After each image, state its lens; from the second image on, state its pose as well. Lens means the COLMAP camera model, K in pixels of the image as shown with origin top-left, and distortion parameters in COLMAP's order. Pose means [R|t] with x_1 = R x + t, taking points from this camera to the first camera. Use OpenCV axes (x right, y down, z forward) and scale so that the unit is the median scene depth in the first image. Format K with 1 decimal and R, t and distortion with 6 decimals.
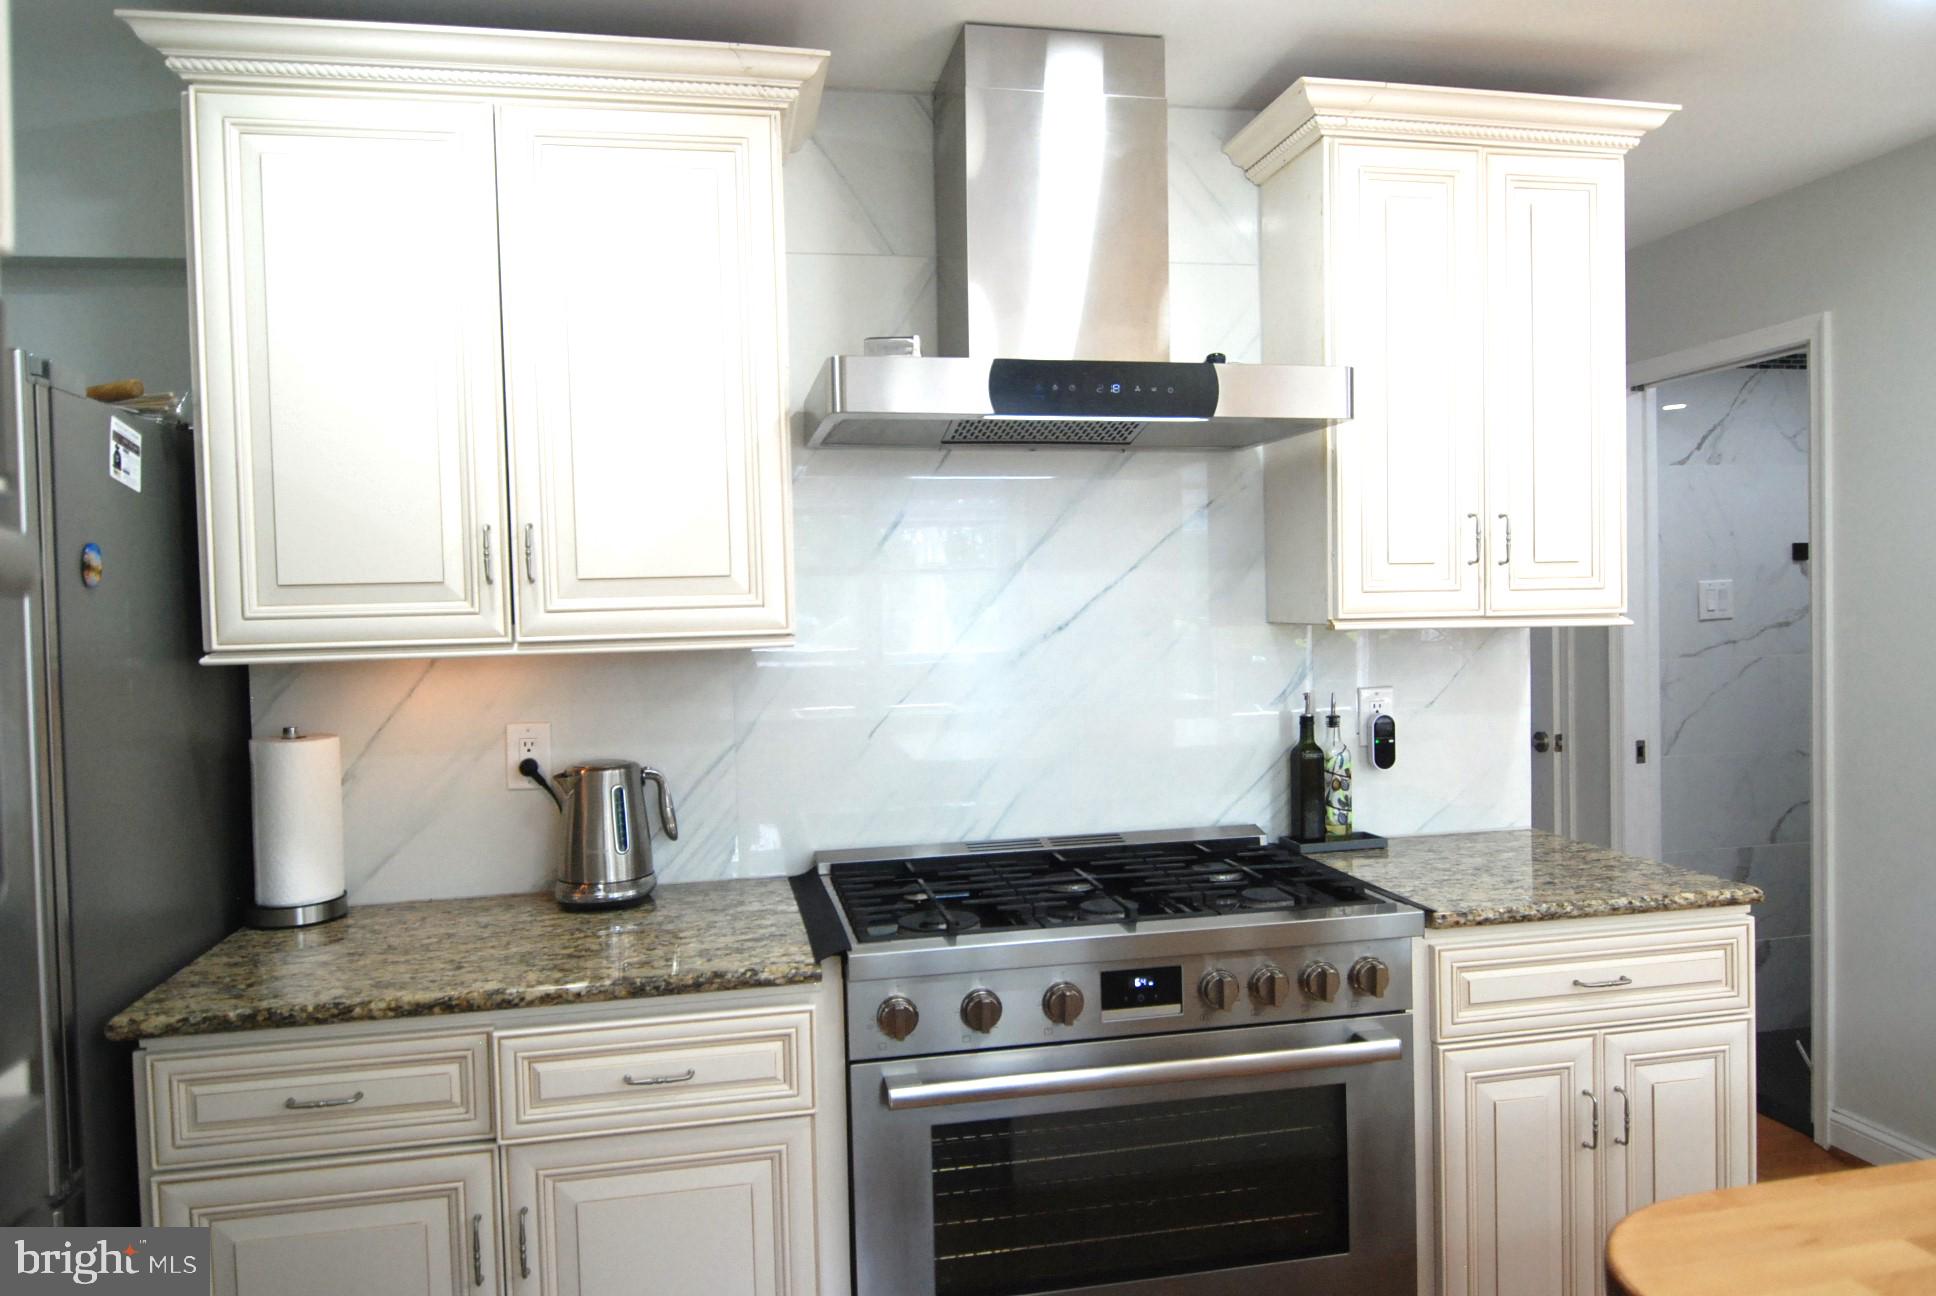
lens RADIAL K [[1361.3, 0, 971.7], [0, 1361.3, 635.8], [0, 0, 1]] dist [0.002967, -0.028953]
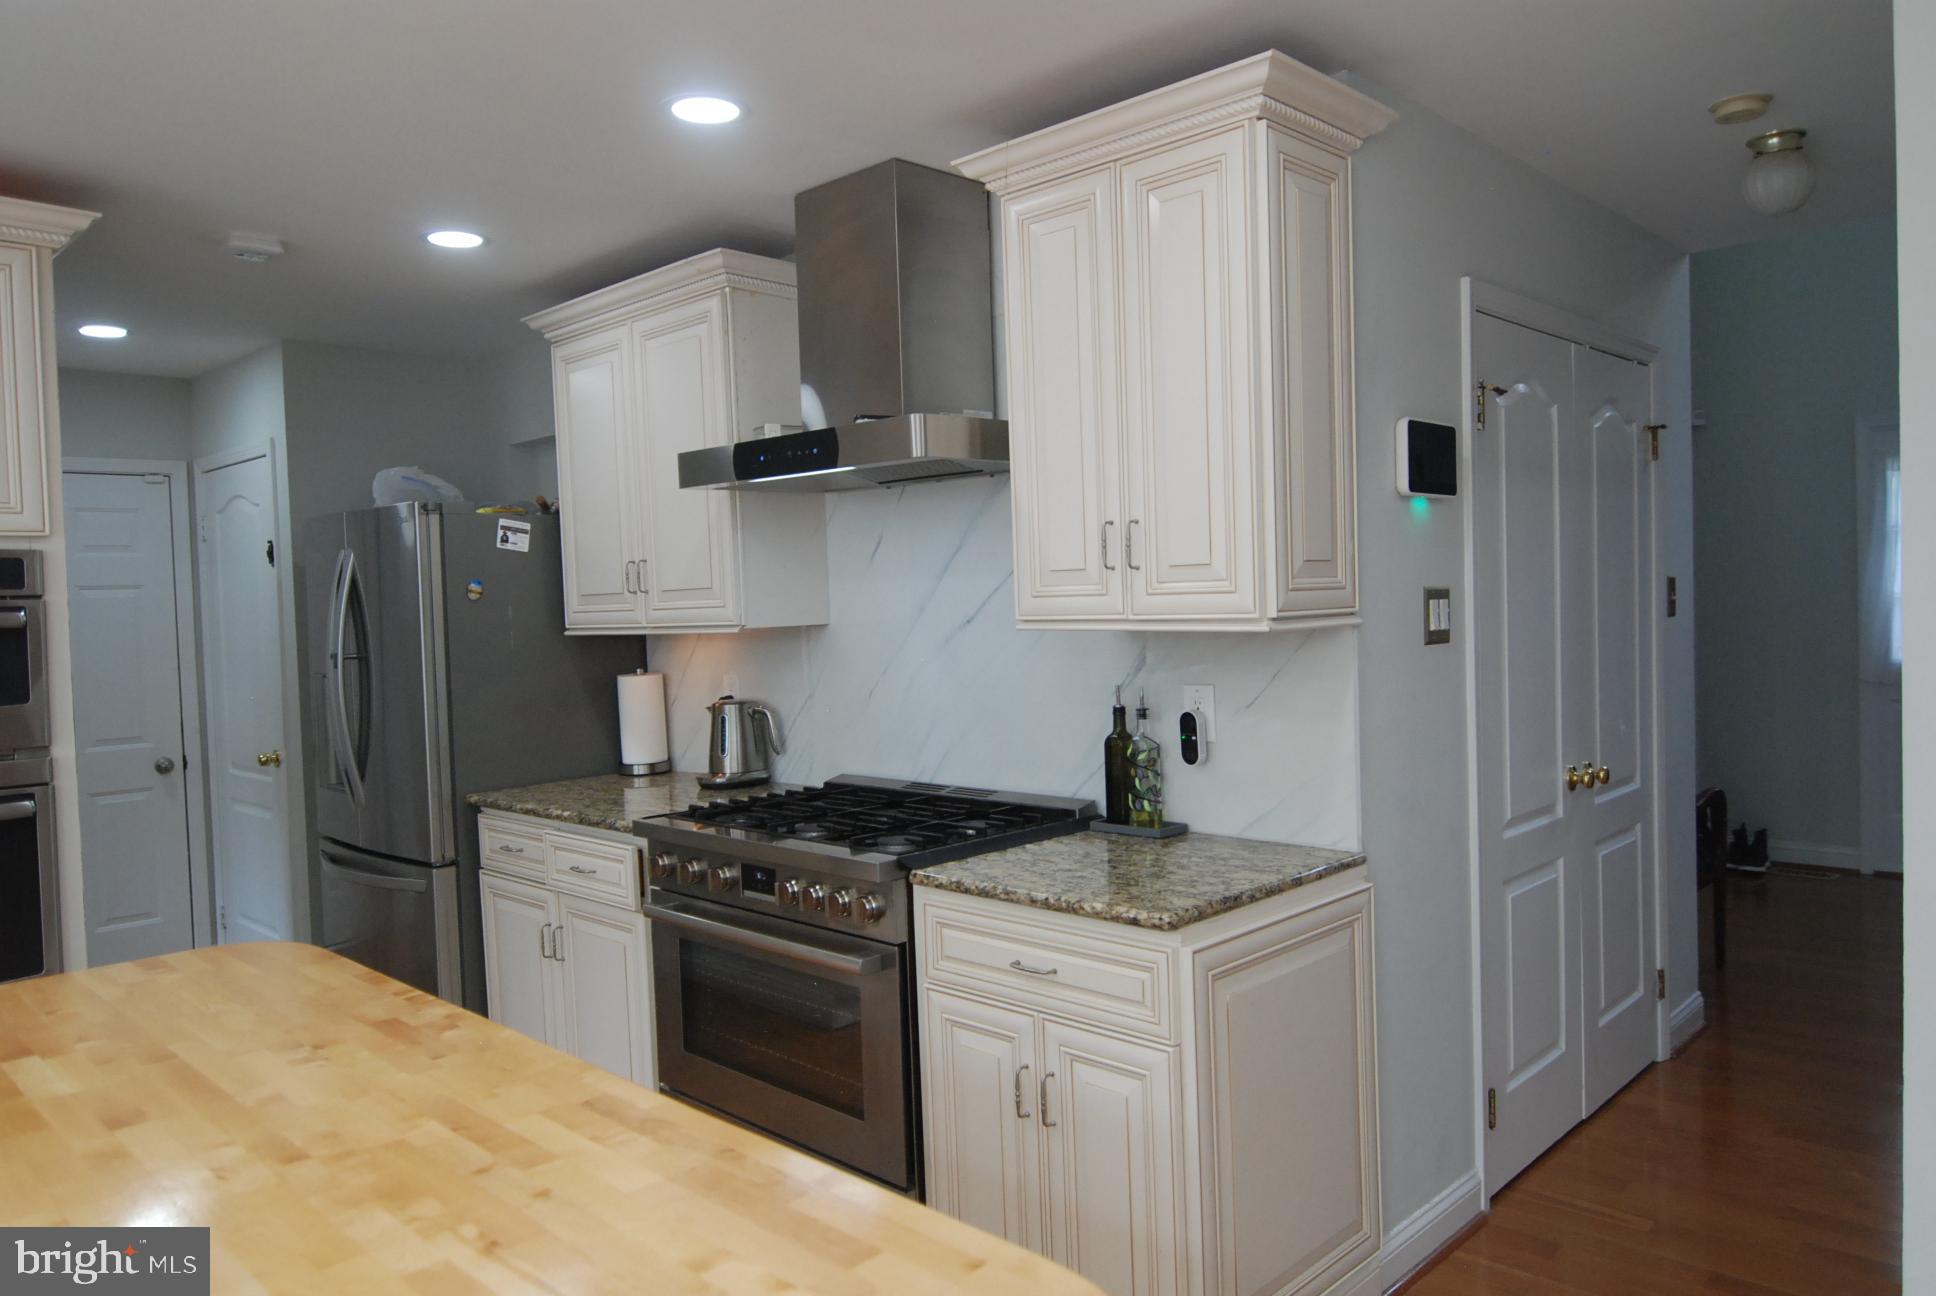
lens RADIAL K [[1313.2, 0, 974.1], [0, 1313.2, 643.8], [0, 0, 1]] dist [0.003863, -0.020272]
pose [[0.558087, 0.032932, -0.829129, 1.260567], [-0.000710, 0.999231, 0.039210, -0.038723], [0.829782, -0.021294, 0.557681, 0.385654]]
